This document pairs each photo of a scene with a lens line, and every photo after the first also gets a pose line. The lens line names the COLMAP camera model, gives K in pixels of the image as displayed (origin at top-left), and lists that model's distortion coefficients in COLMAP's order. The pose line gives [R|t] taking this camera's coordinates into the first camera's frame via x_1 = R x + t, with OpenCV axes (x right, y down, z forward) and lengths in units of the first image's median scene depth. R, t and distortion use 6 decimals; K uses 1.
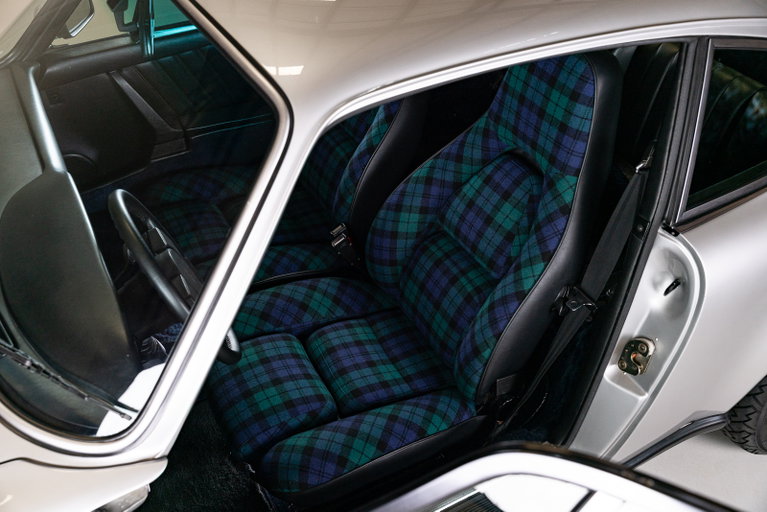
lens RADIAL K [[766.6, 0, 383.5], [0, 766.6, 256.0], [0, 0, 1]] dist [-0.005984, 0.007147]
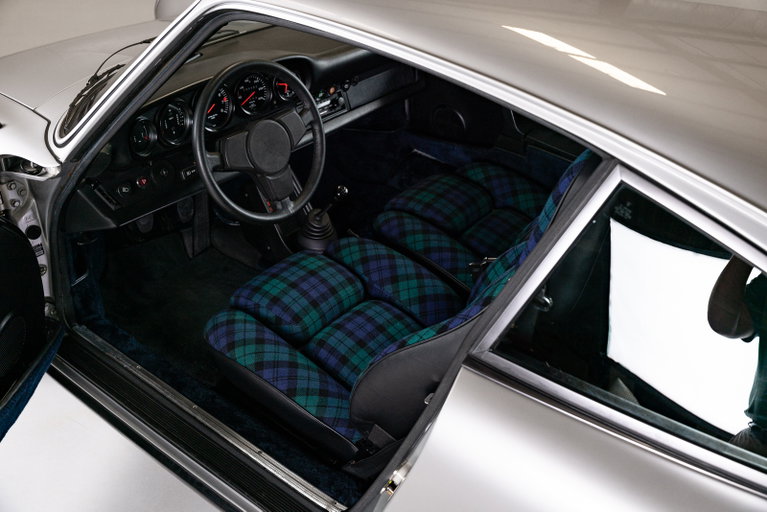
lens RADIAL K [[766.6, 0, 383.5], [0, 766.6, 256.0], [0, 0, 1]] dist [-0.005984, 0.007147]
pose [[0.398748, 0.536482, -0.743765, 0.717720], [-0.624534, 0.752752, 0.208139, -0.183150], [0.671533, 0.381512, 0.635210, 0.348112]]
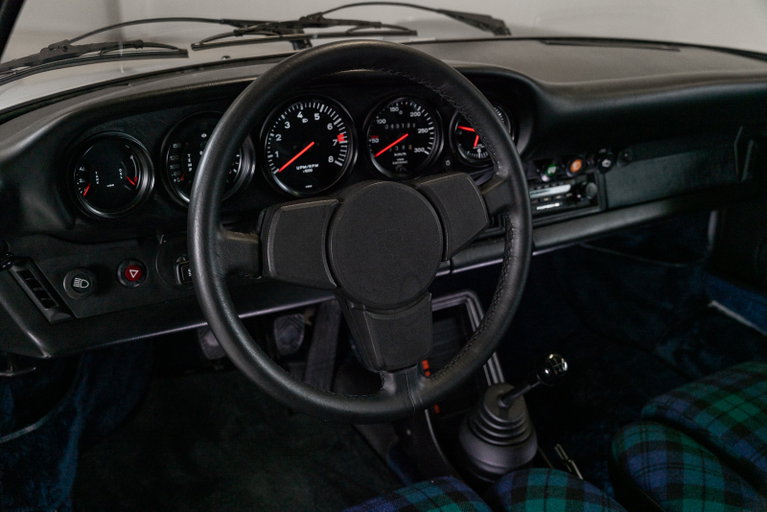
lens RADIAL K [[768.1, 0, 383.5], [0, 768.1, 256.0], [0, 0, 1]] dist [-0.006725, 0.002205]
pose [[0.035969, 0.456231, -0.889134, 0.188377], [-0.677215, 0.665403, 0.314035, -0.113082], [0.734905, 0.590840, 0.332900, 0.710677]]
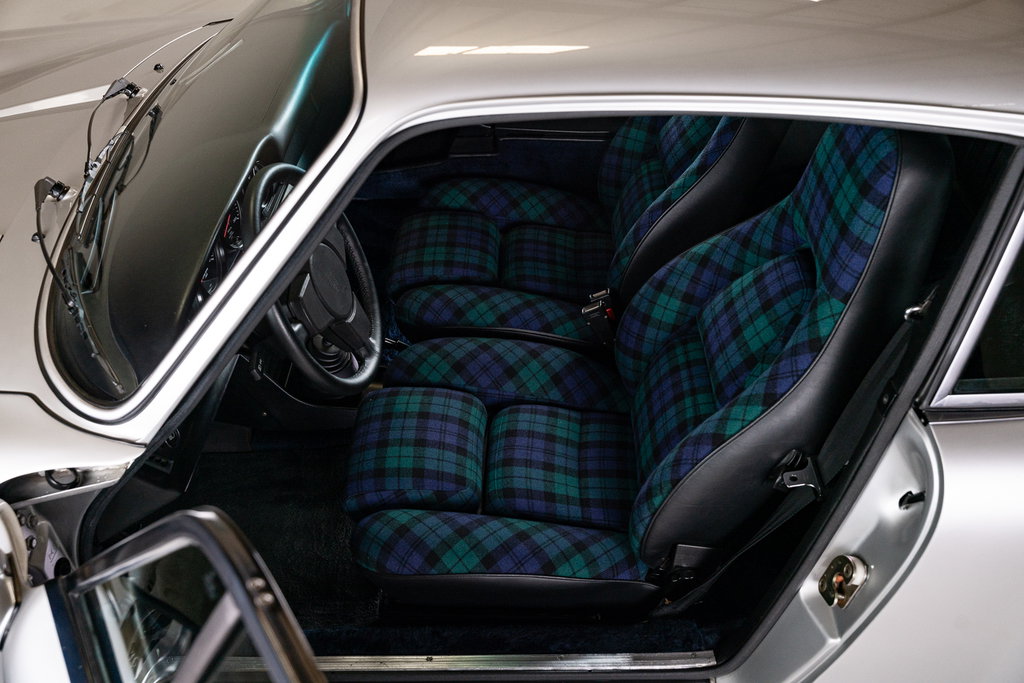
lens RADIAL K [[1023.5, 0, 512.0], [0, 1023.5, 341.5], [0, 0, 1]] dist [-0.005984, 0.007147]
pose [[0.870812, 0.302300, -0.387686, 0.326554], [-0.299175, 0.951625, 0.070034, -0.041944], [0.390103, 0.055000, 0.919127, 0.035615]]
